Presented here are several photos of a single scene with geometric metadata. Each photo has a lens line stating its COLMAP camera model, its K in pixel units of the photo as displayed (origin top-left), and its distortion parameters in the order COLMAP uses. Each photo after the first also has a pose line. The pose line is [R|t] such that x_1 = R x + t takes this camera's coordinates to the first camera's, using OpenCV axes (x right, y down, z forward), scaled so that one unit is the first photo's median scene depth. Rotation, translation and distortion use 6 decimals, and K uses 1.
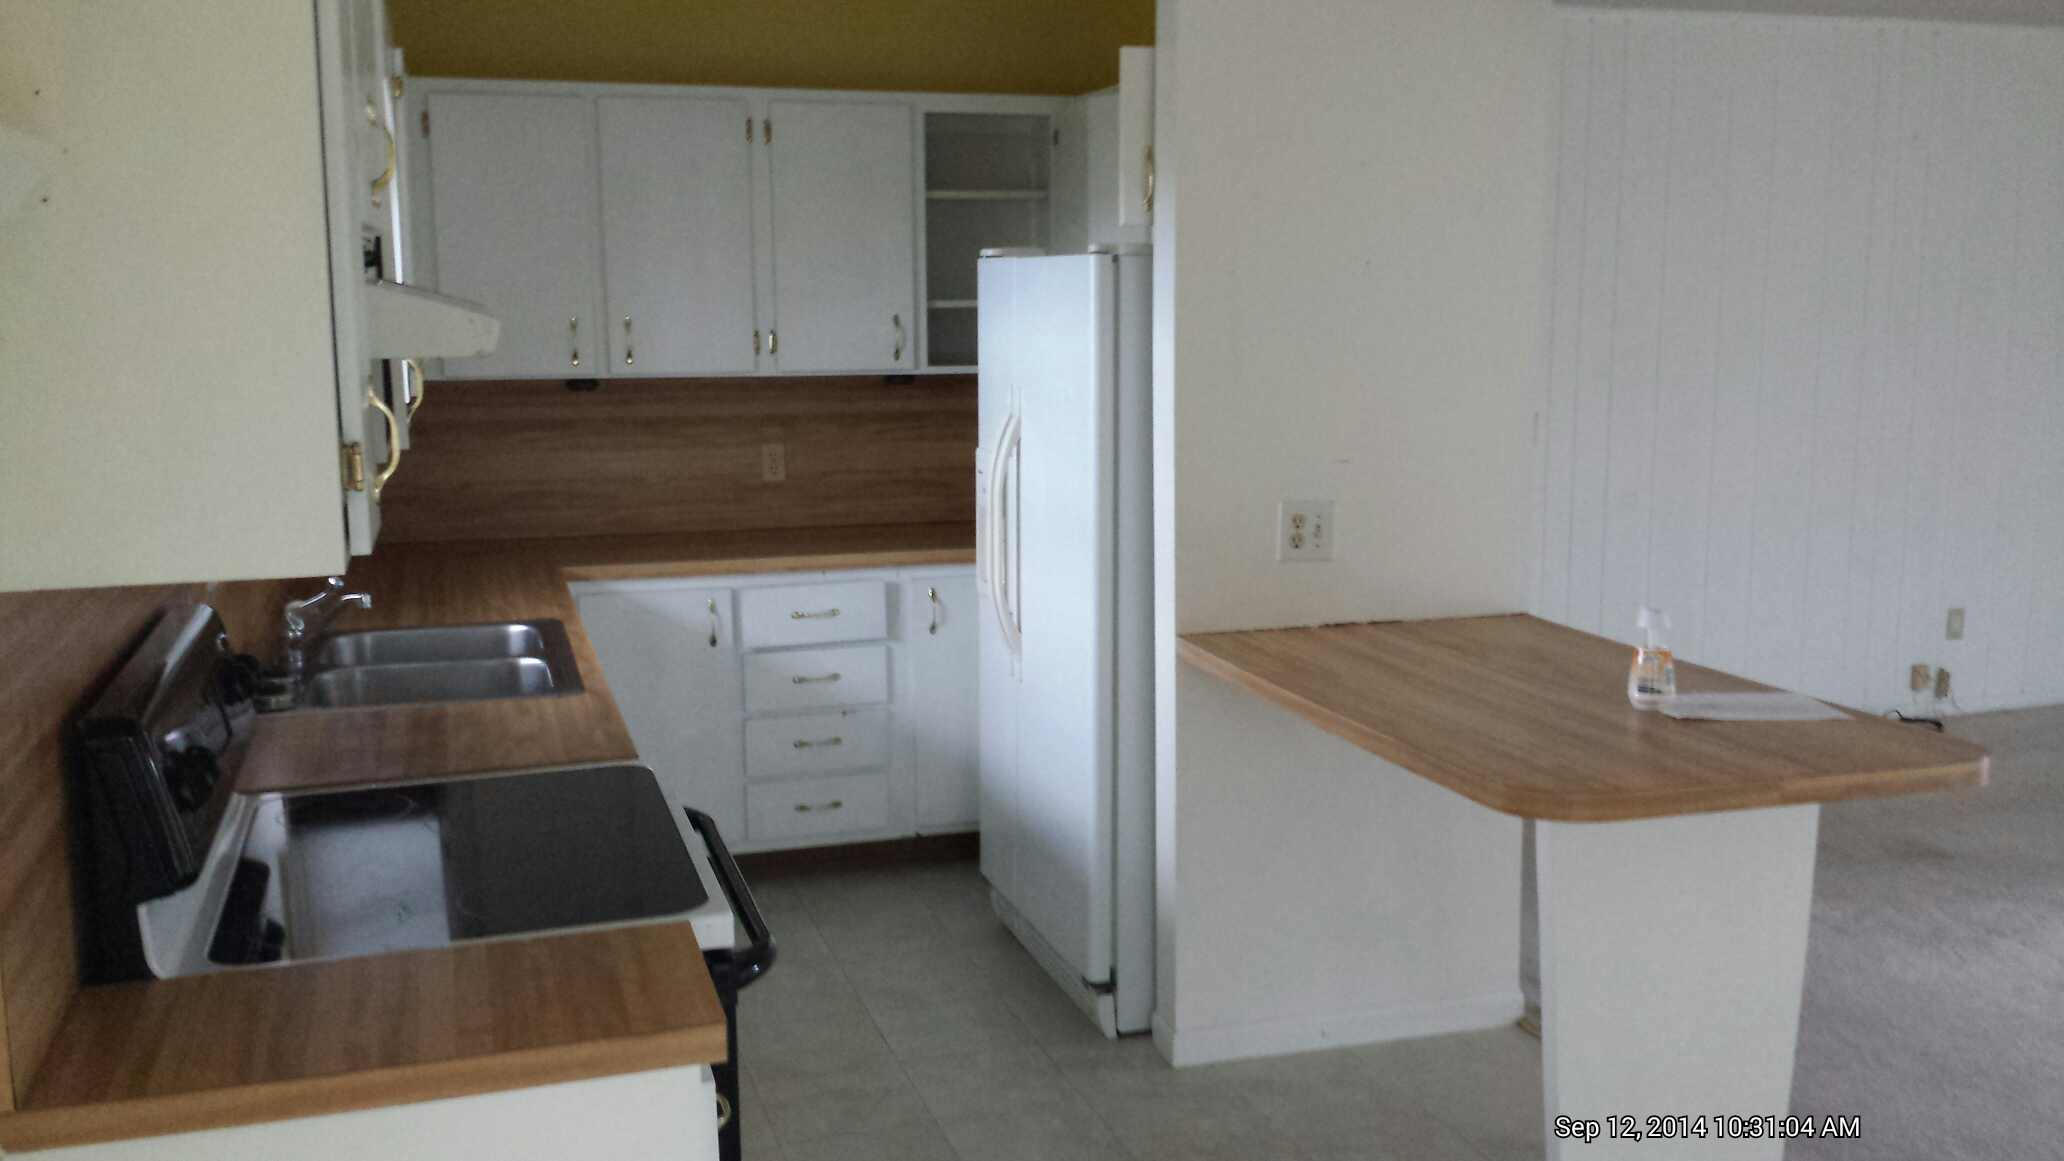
lens RADIAL K [[1905.0, 0, 1037.4], [0, 1905.0, 660.2], [0, 0, 1]] dist [0.006542, -0.016457]
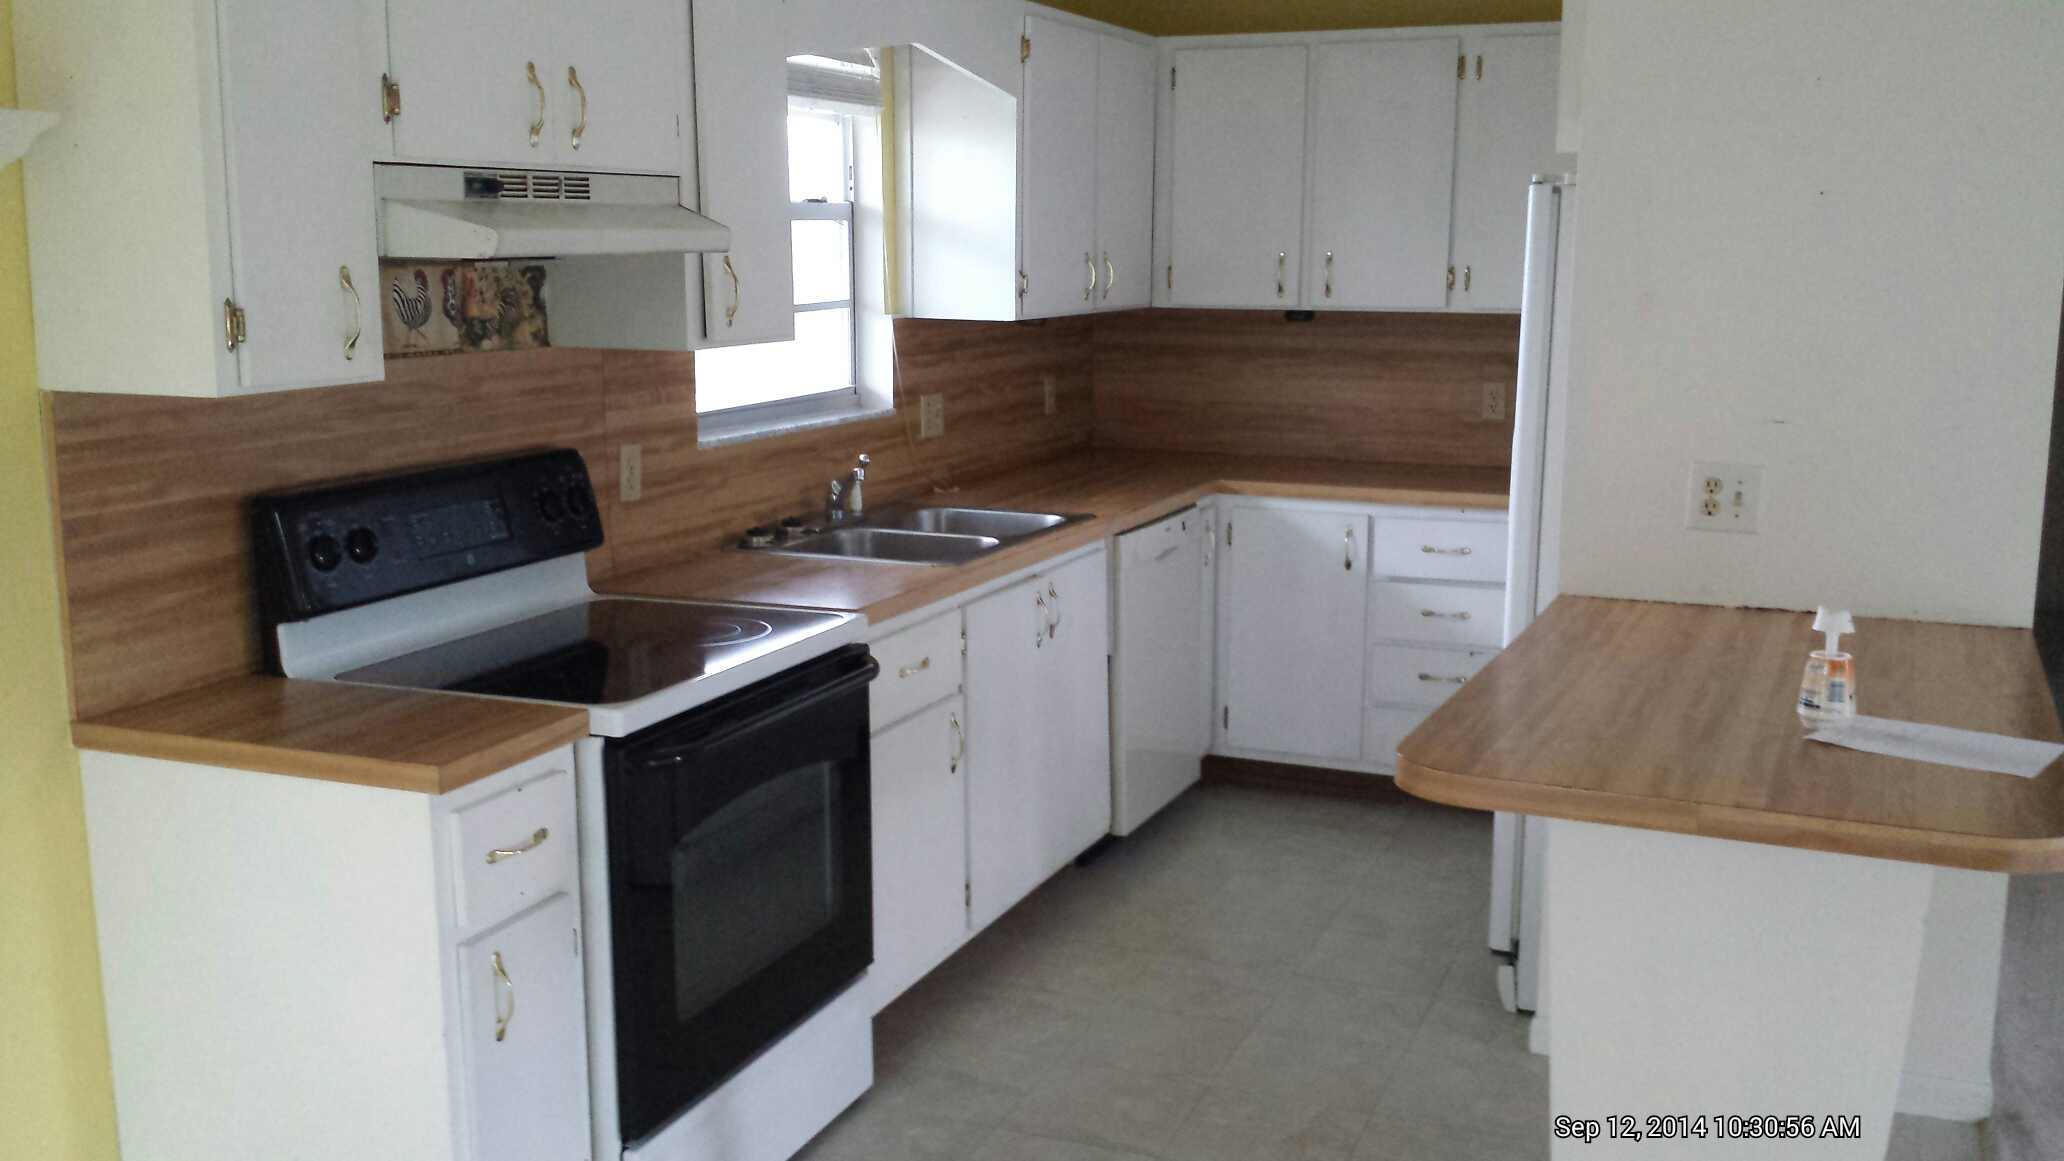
lens RADIAL K [[1905.0, 0, 1037.4], [0, 1905.0, 660.2], [0, 0, 1]] dist [0.006542, -0.016457]
pose [[0.740359, 0.147557, -0.655816, 0.396416], [-0.130349, 0.988606, 0.075282, -0.014646], [0.659452, 0.029749, 0.751158, 0.103646]]
